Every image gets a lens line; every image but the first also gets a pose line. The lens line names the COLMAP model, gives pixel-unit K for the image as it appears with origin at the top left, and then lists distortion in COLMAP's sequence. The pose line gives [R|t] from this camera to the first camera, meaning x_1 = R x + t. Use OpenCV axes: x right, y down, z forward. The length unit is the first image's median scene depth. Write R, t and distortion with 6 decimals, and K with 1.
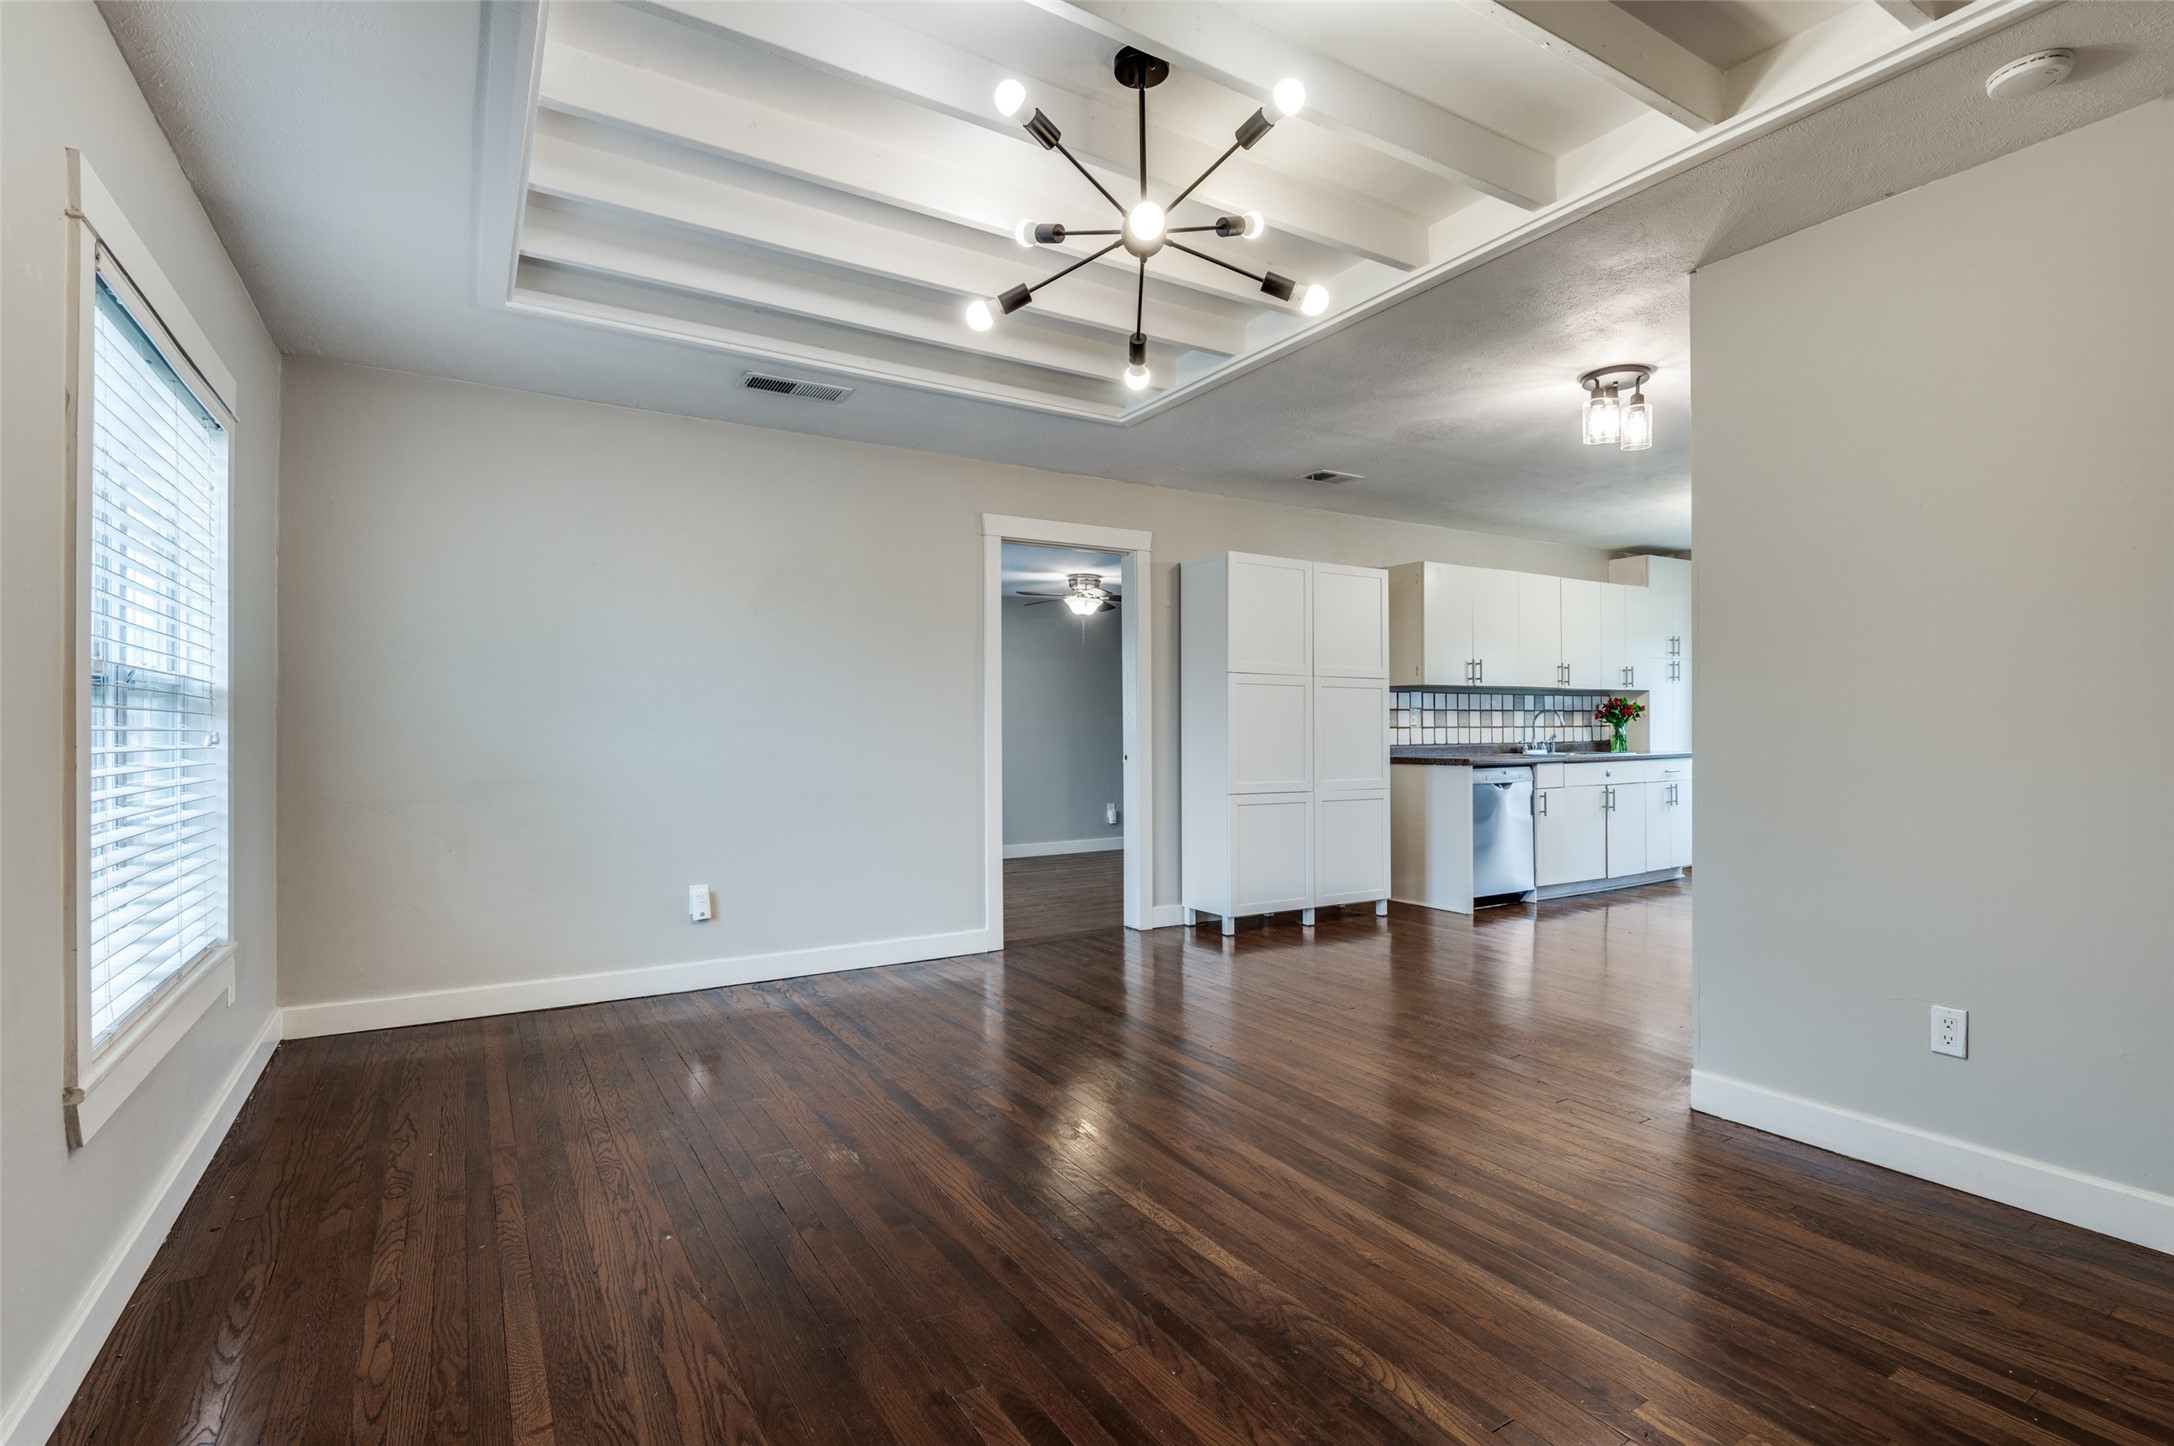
lens RADIAL K [[1004.5, 0, 1050.3], [0, 1004.5, 726.2], [0, 0, 1]] dist [-0.010205, -0.002593]
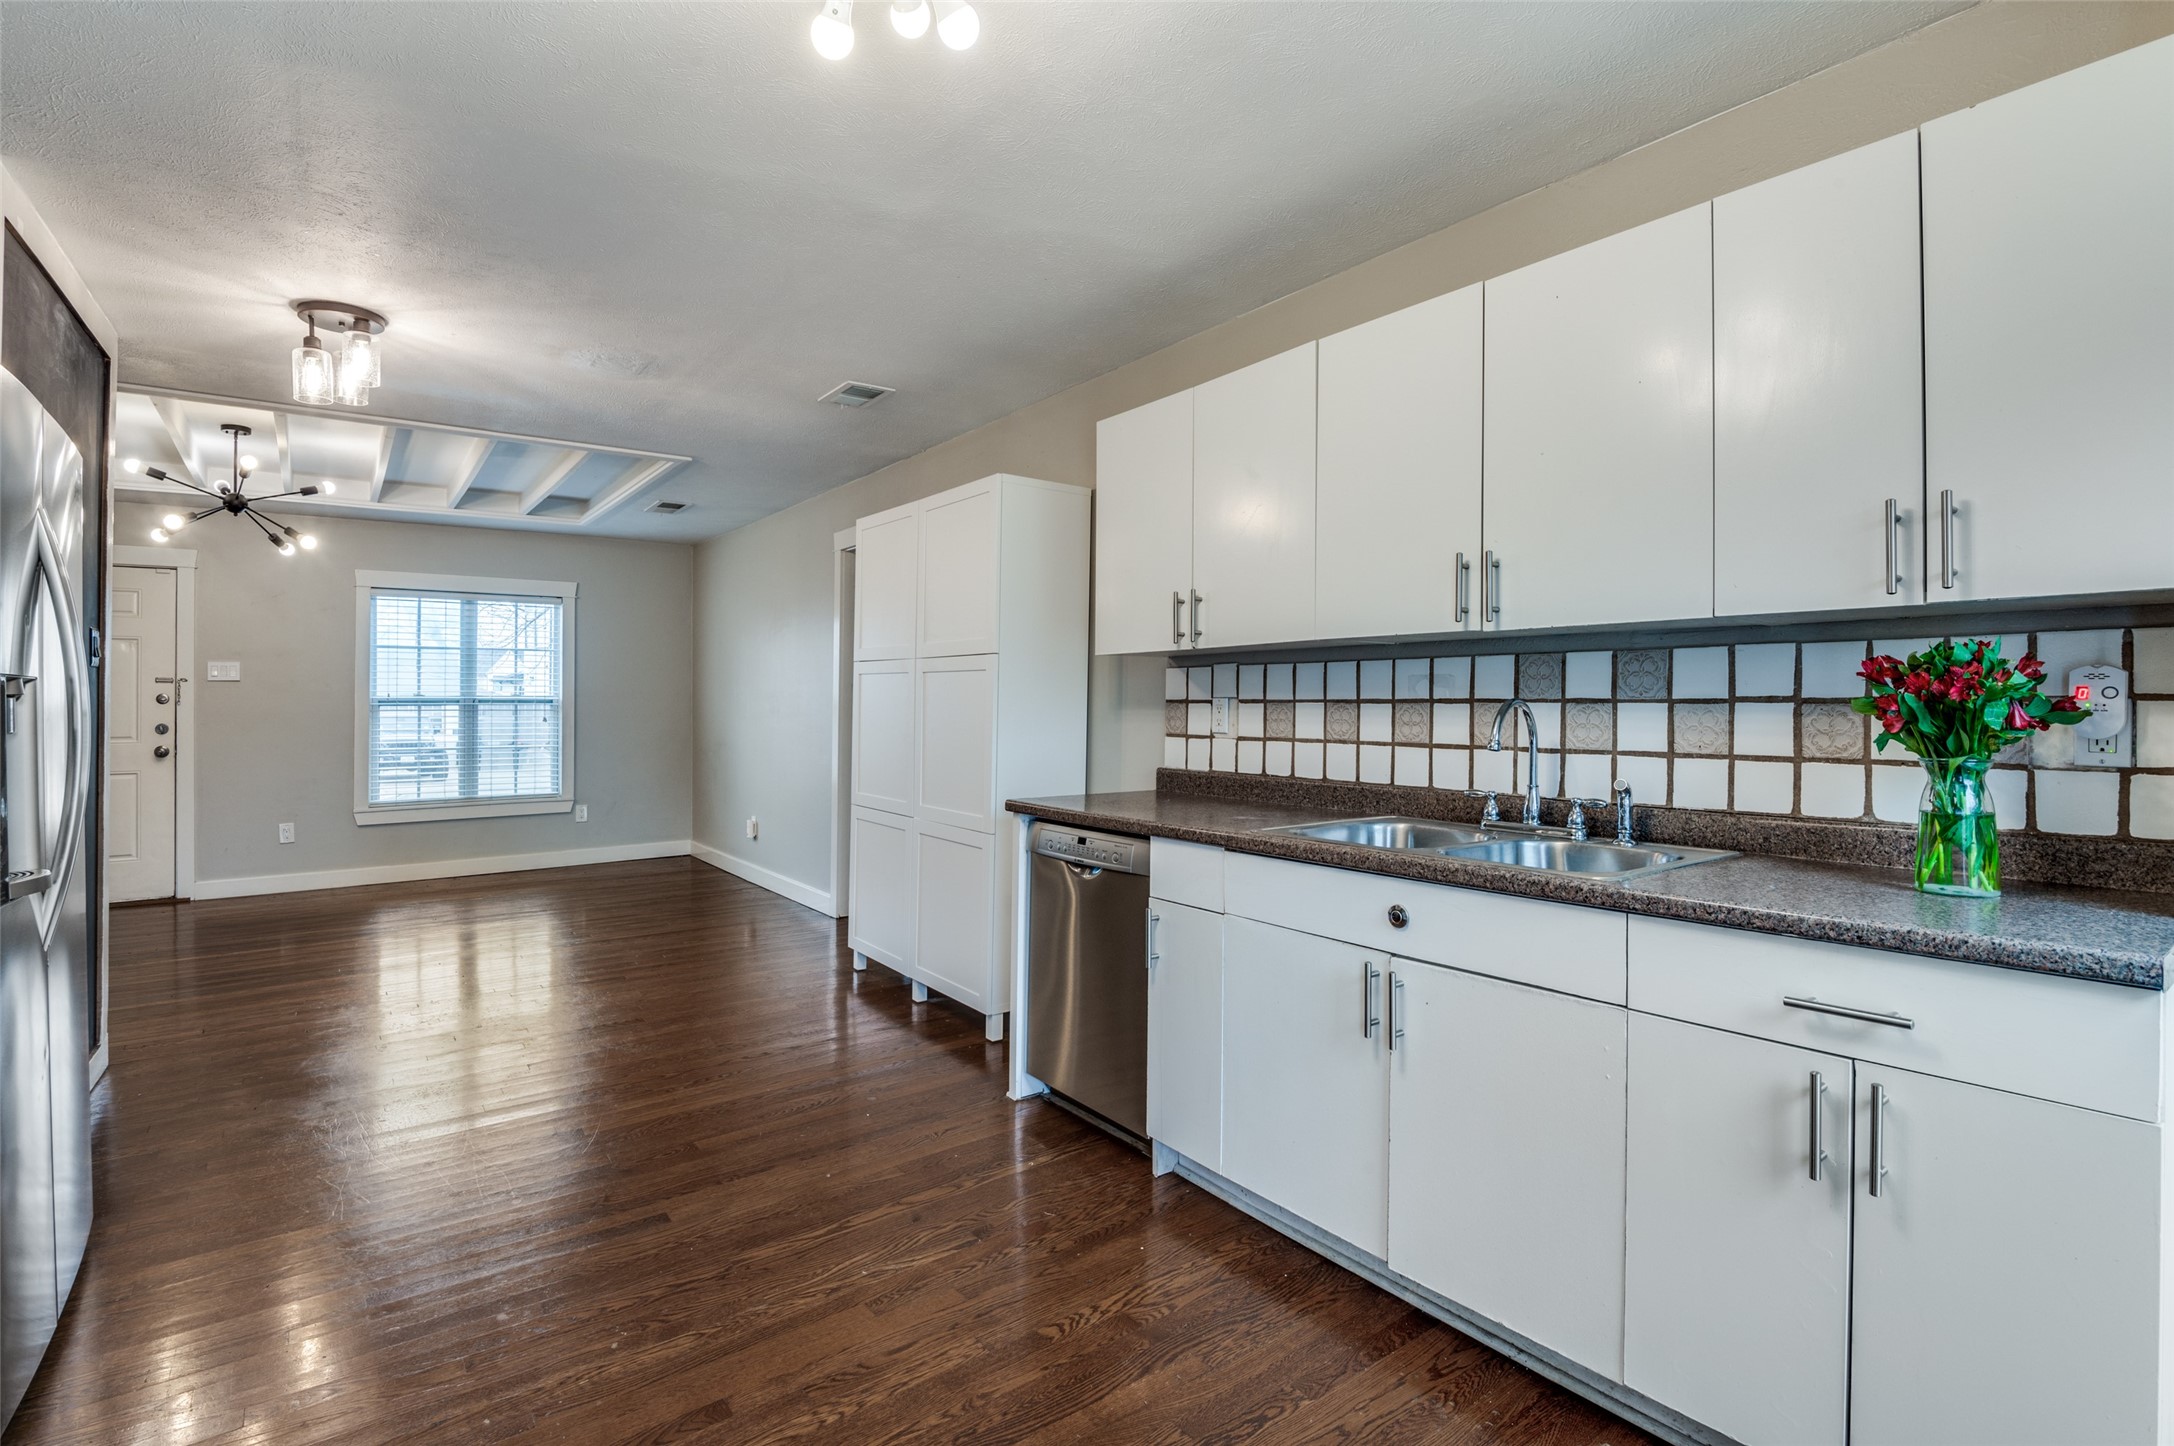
lens RADIAL K [[1004.5, 0, 1058.9], [0, 1004.5, 682.3], [0, 0, 1]] dist [-0.010205, -0.002593]
pose [[0.107246, -0.014540, -0.994126, 0.803474], [0.000607, 0.999894, -0.014559, -0.017495], [0.994232, 0.000958, 0.107244, 0.828471]]
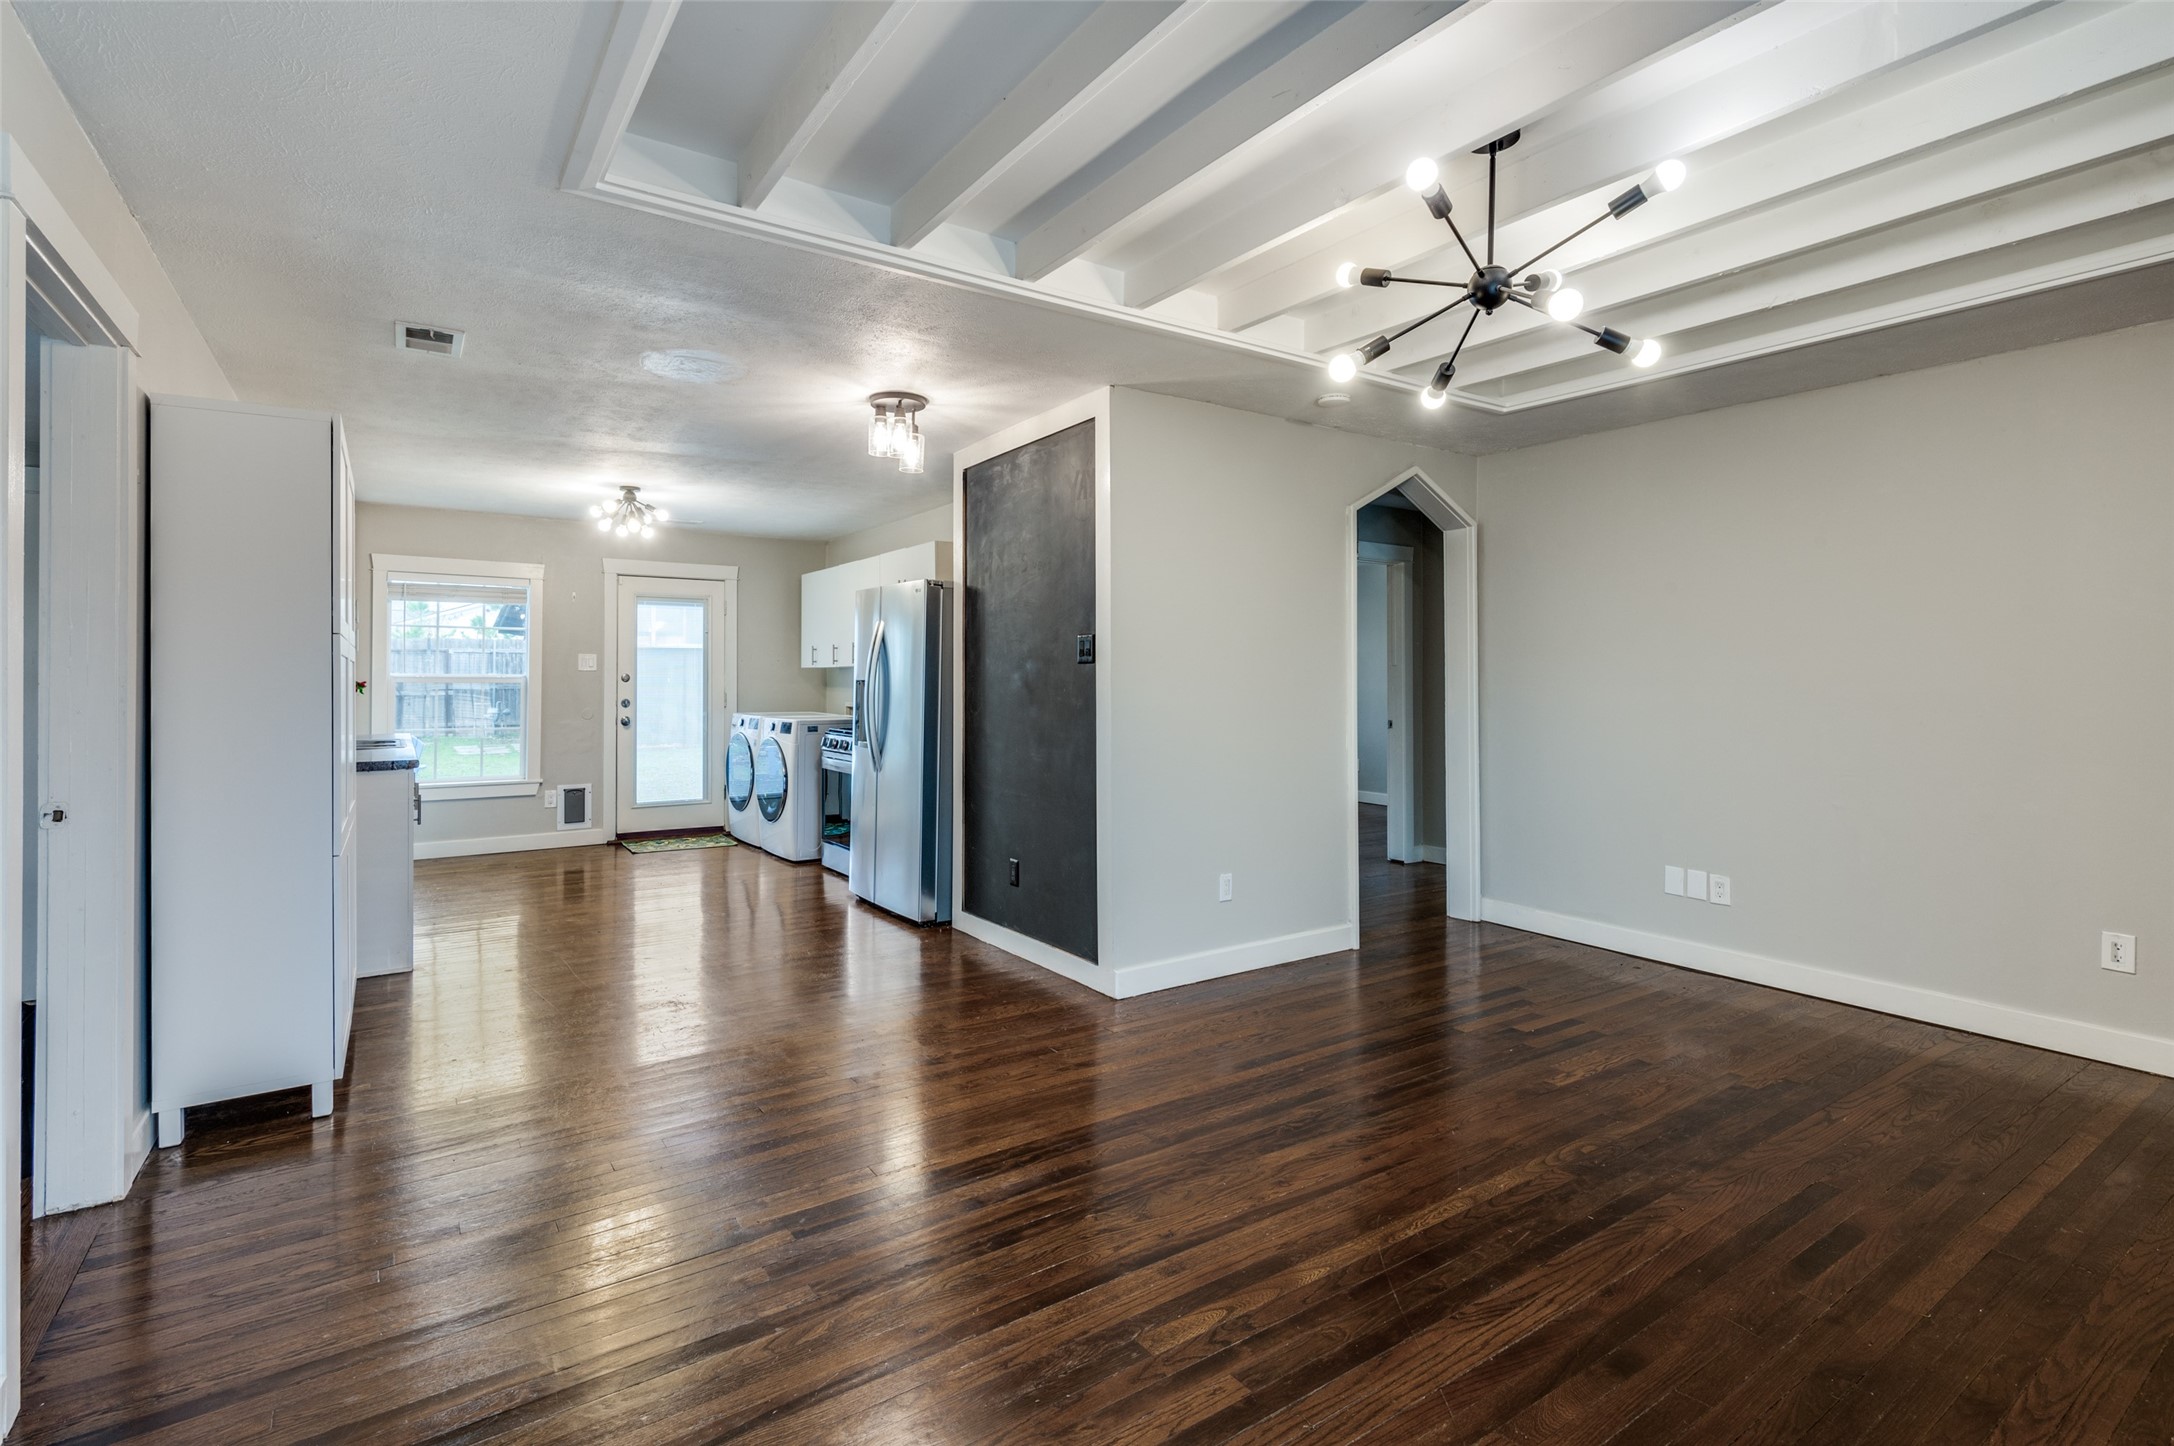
lens RADIAL K [[1004.5, 0, 1076.1], [0, 1004.5, 687.5], [0, 0, 1]] dist [-0.010205, -0.002593]
pose [[-0.078529, -0.004233, 0.996903, -0.301270], [-0.002102, 0.999989, 0.004081, -0.021039], [-0.996910, -0.001775, -0.078537, 0.489550]]
